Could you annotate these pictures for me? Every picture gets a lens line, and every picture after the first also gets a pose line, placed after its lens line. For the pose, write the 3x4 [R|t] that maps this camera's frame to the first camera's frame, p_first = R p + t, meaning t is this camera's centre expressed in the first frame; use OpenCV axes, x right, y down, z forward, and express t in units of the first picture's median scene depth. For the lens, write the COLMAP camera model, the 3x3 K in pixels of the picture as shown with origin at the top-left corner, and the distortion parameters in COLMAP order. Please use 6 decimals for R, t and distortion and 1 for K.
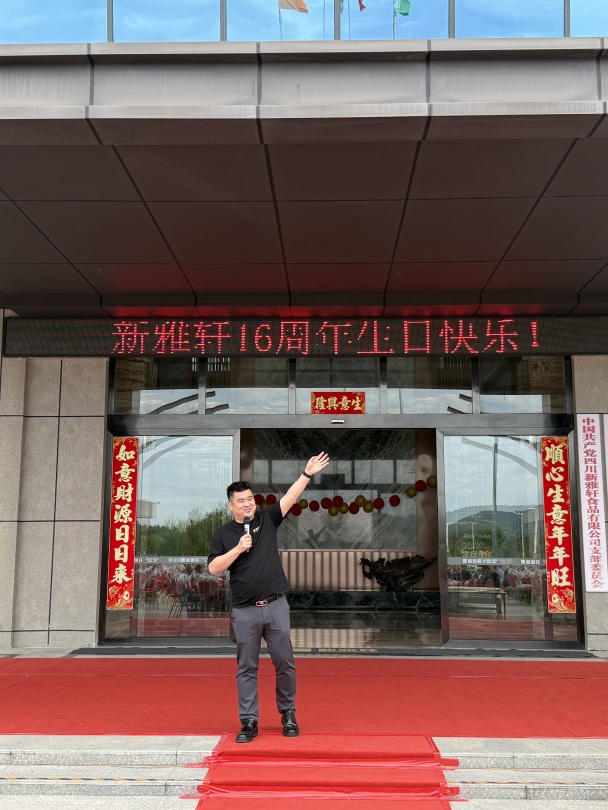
lens RADIAL K [[891.7, 0, 304.0], [0, 891.7, 405.0], [0, 0, 1]] dist [0.194466, -0.373245]
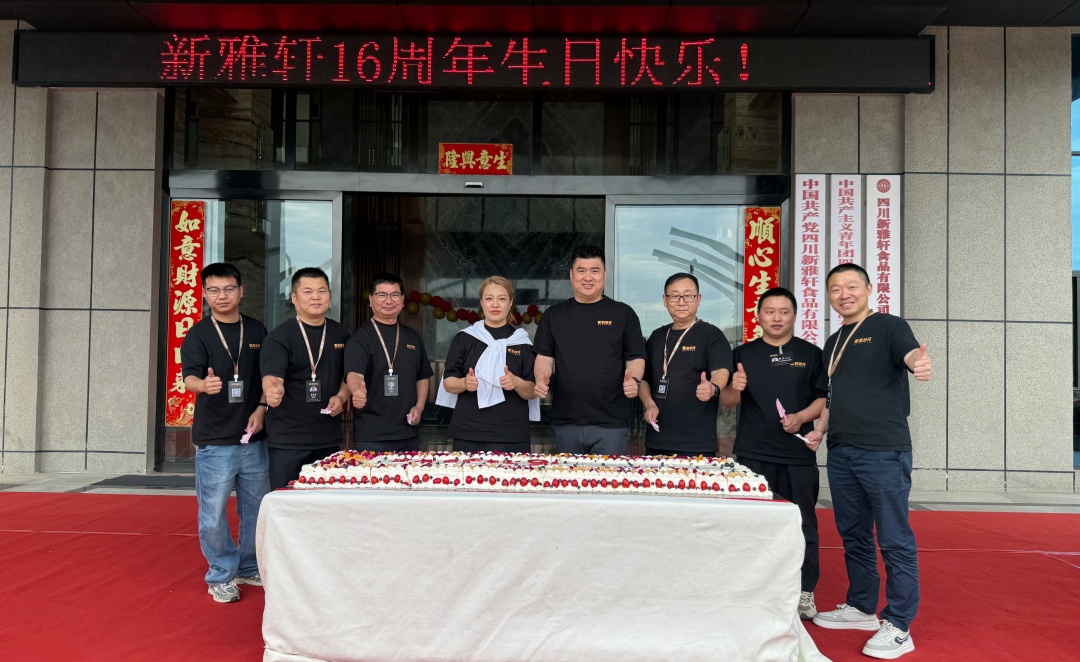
lens RADIAL K [[760.0, 0, 534.2], [0, 760.0, 339.0], [0, 0, 1]] dist [0.117114, -0.188663]
pose [[0.999893, 0.013825, 0.004843, 0.087145], [-0.014310, 0.992528, 0.121179, 0.069164], [-0.003131, -0.121235, 0.992619, 0.359396]]
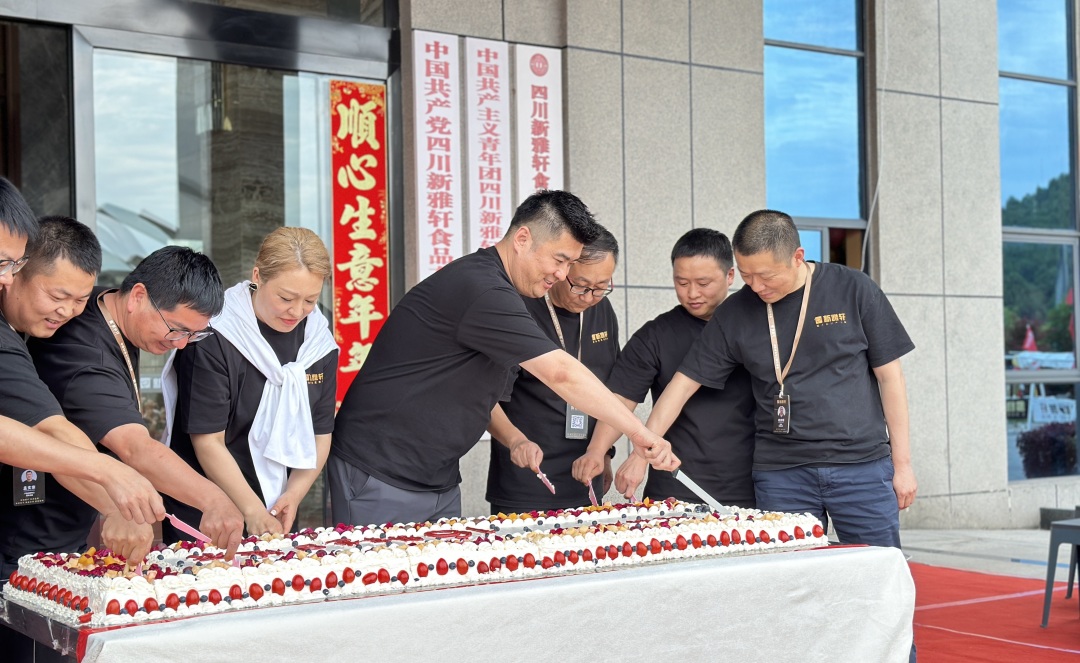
lens RADIAL K [[1508.0, 0, 540.0], [0, 1508.0, 331.5], [0, 0, 1]] dist [0.135100, -0.041668]
pose [[0.804042, 0.000432, 0.594573, -0.068680], [-0.069872, 0.993139, 0.093766, 0.077954], [-0.590453, -0.116936, 0.798556, 0.383696]]
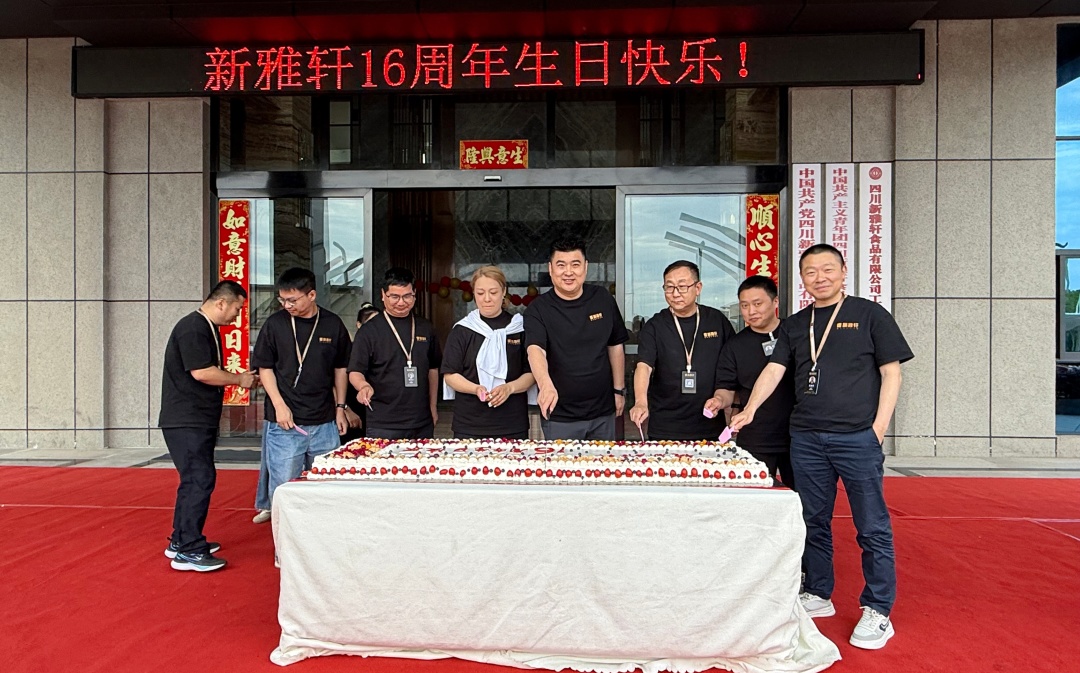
lens RADIAL K [[681.0, 0, 541.3], [0, 681.0, 334.1], [0, 0, 1]] dist [0.005240, 0.002174]
pose [[0.999781, -0.000938, -0.020925, 0.094485], [0.004019, 0.989021, 0.147721, 0.067070], [0.020556, -0.147773, 0.988808, 0.384013]]
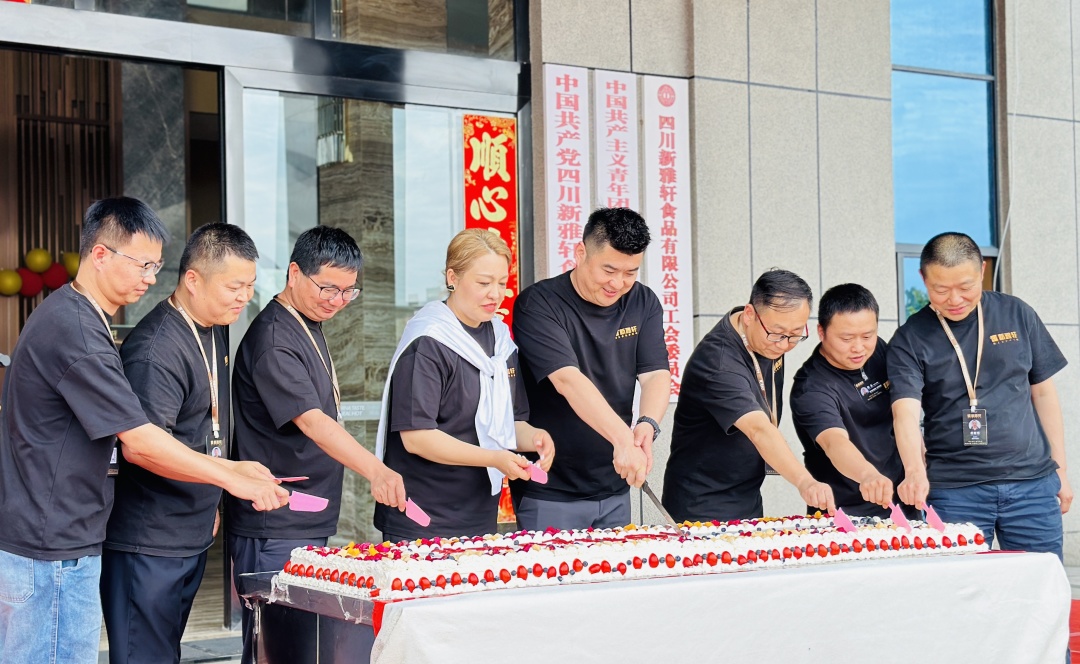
lens RADIAL K [[1645.8, 0, 540.0], [0, 1645.8, 332.0], [0, 0, 1]] dist [0.150829, -0.140359]
pose [[0.831753, 0.010779, 0.555041, -0.127957], [-0.064265, 0.994959, 0.076983, 0.074919], [-0.551414, -0.099701, 0.828253, 0.342880]]
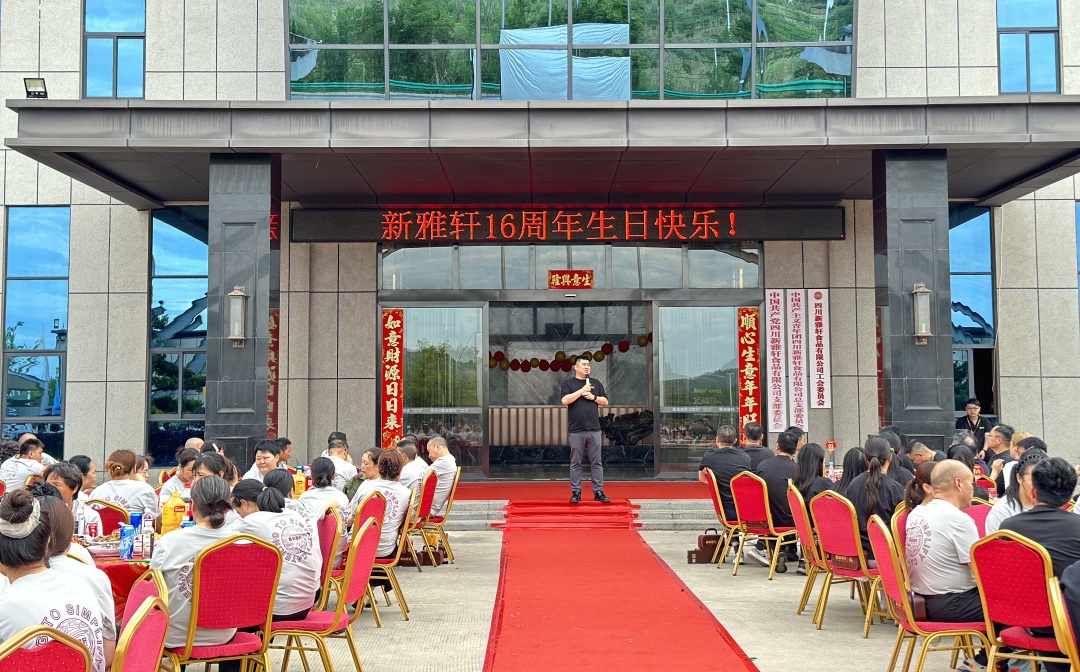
lens RADIAL K [[1432.8, 0, 541.0], [0, 1432.8, 267.1], [0, 0, 1]] dist [0.134426, 0.001110]
pose [[0.999618, -0.003822, 0.027381, -0.054471], [0.002326, 0.998515, 0.054434, -0.124899], [-0.027548, -0.054349, 0.998142, -0.919370]]
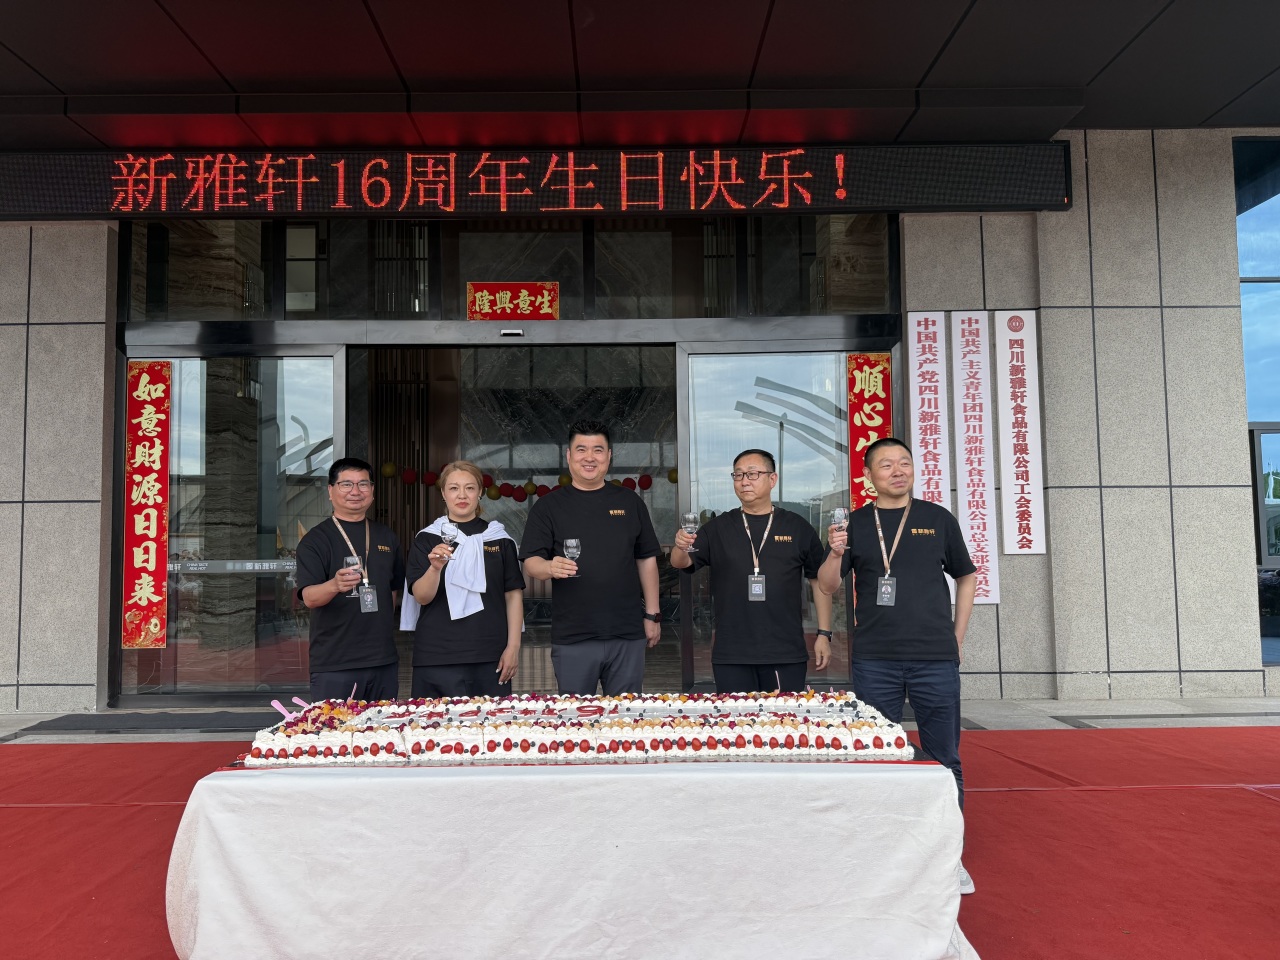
lens RADIAL K [[898.0, 0, 625.4], [0, 898.0, 480.8], [0, 0, 1]] dist [0.117459, -0.181460]
pose [[0.999315, -0.012255, 0.034918, 0.091961], [0.009179, 0.996171, 0.086946, 0.066161], [-0.035850, -0.086566, 0.995601, 0.395227]]
